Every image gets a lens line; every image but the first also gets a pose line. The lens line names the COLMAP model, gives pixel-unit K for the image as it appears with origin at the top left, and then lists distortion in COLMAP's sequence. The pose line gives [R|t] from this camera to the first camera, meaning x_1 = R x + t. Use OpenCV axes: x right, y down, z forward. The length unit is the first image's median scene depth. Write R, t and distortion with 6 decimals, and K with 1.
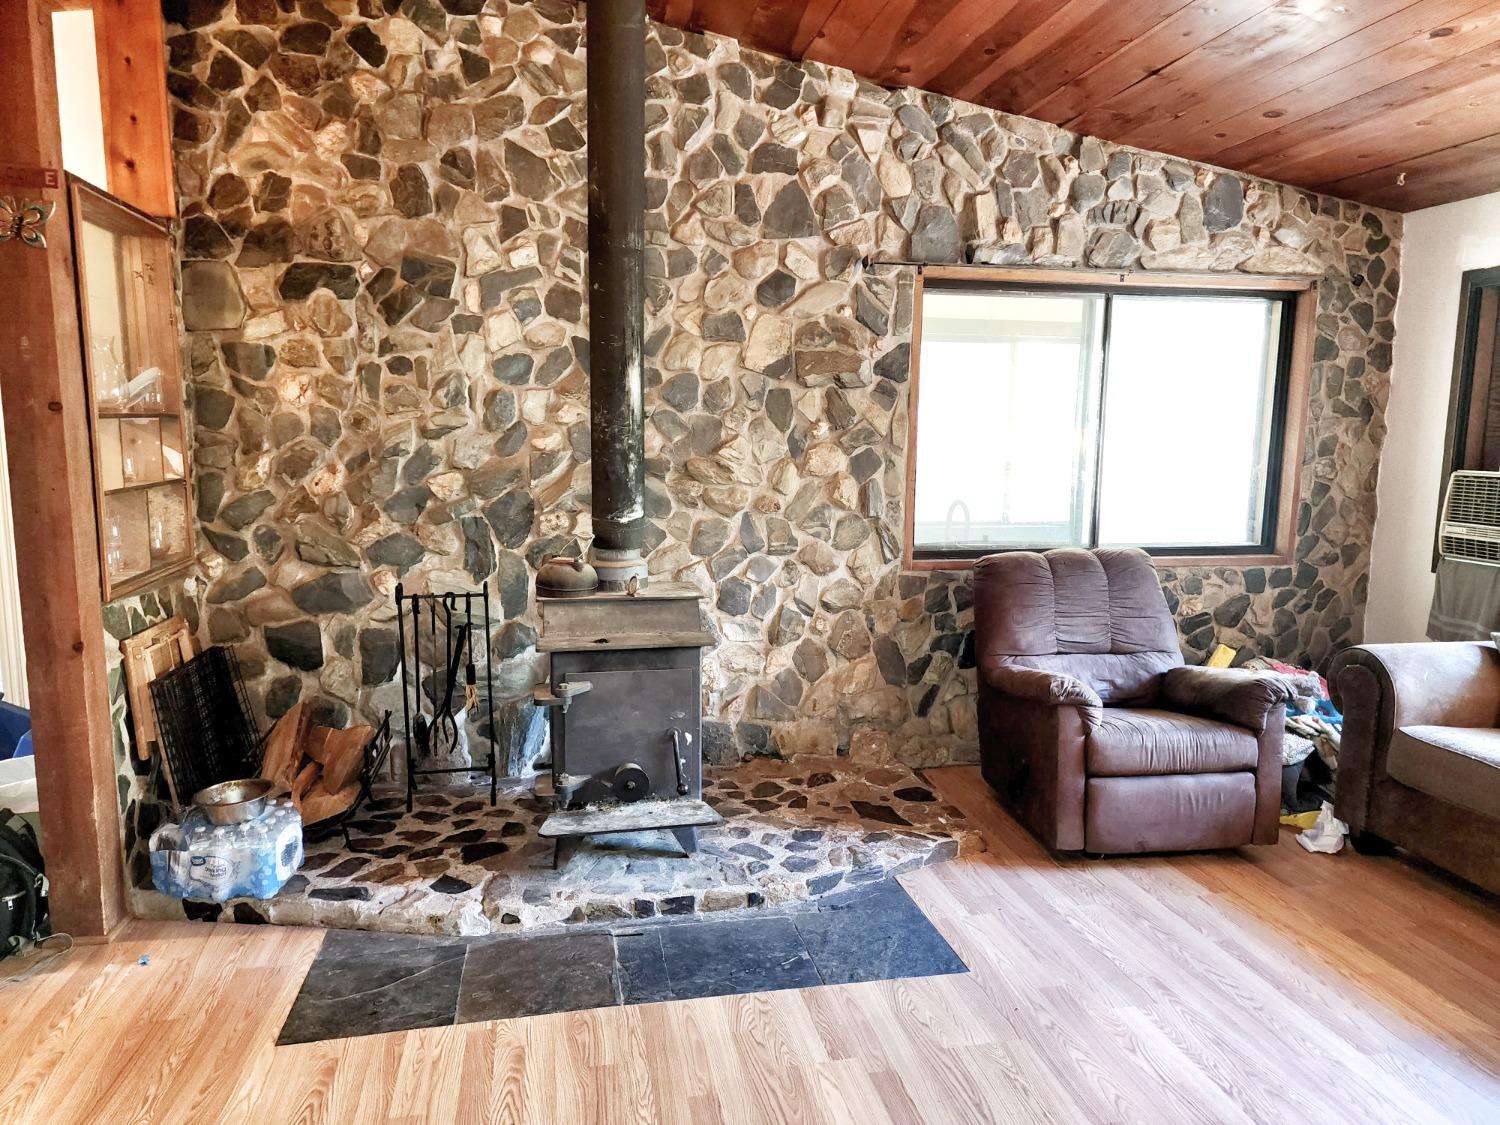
lens RADIAL K [[1009.3, 0, 752.0], [0, 1009.3, 563.0], [0, 0, 1]] dist [0.012001, -0.001989]
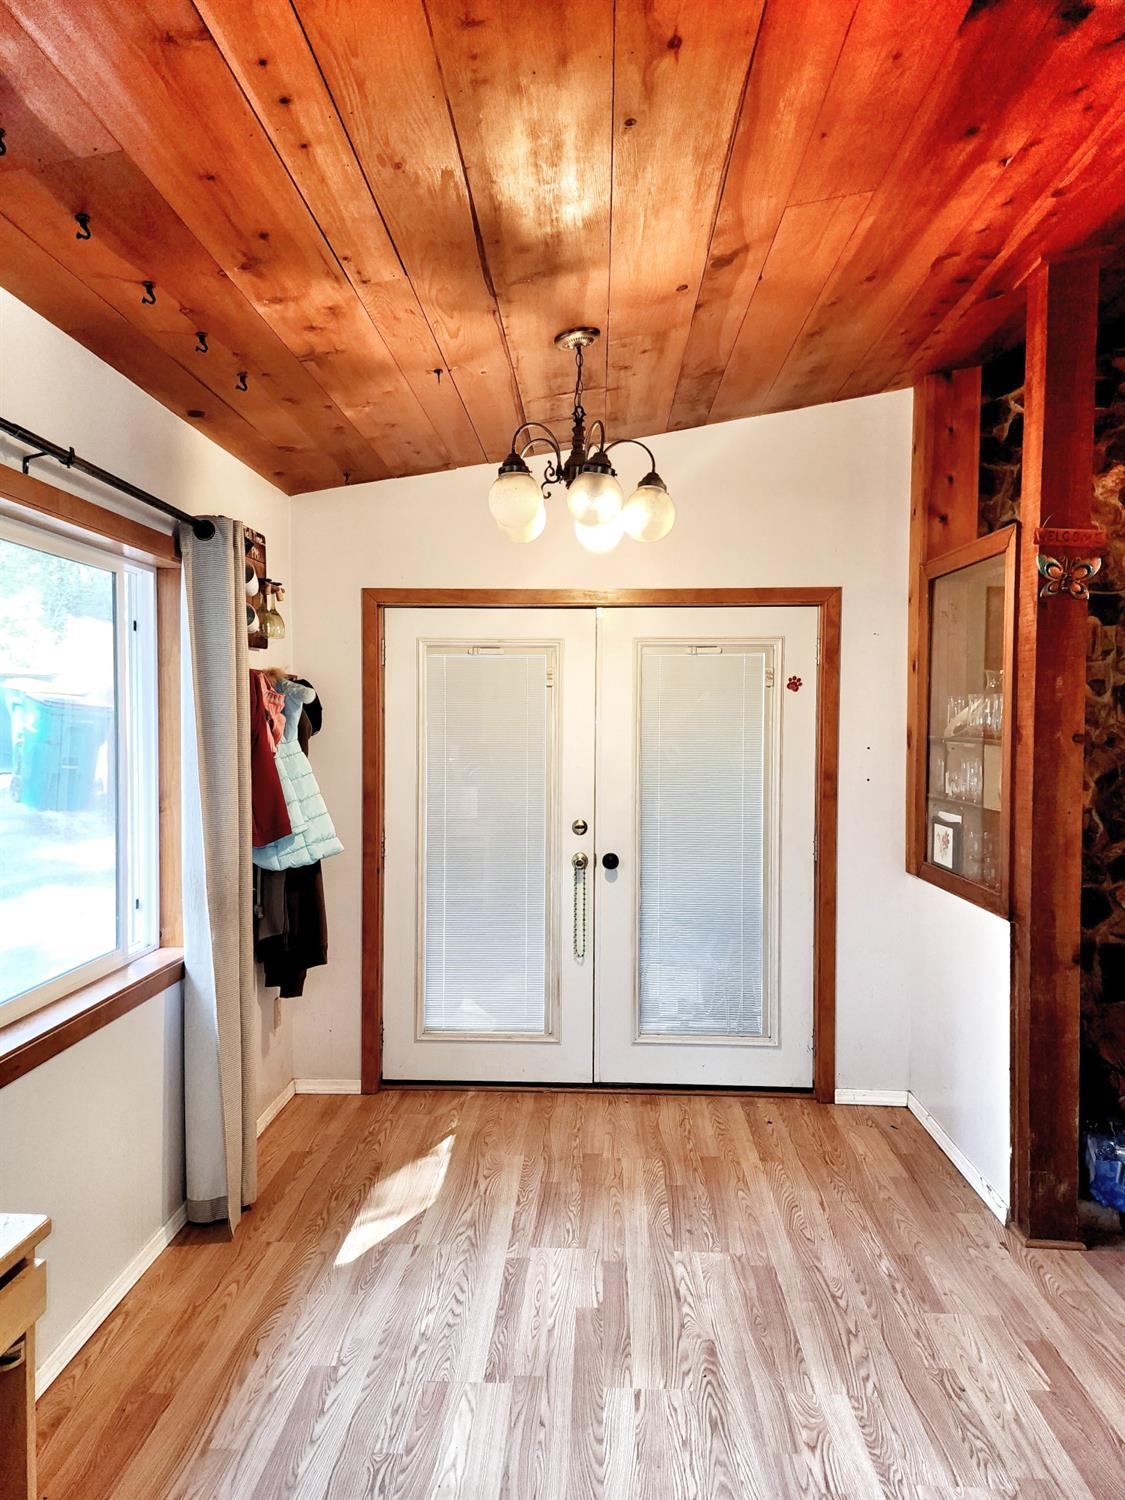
lens RADIAL K [[1009.3, 0, 558.9], [0, 1009.3, 754.4], [0, 0, 1]] dist [0.012001, -0.001989]
pose [[0.969141, -0.018689, -0.245797, -0.705250], [-0.009319, 0.993631, -0.112295, -0.003838], [0.246330, 0.111121, 0.962795, -0.141619]]
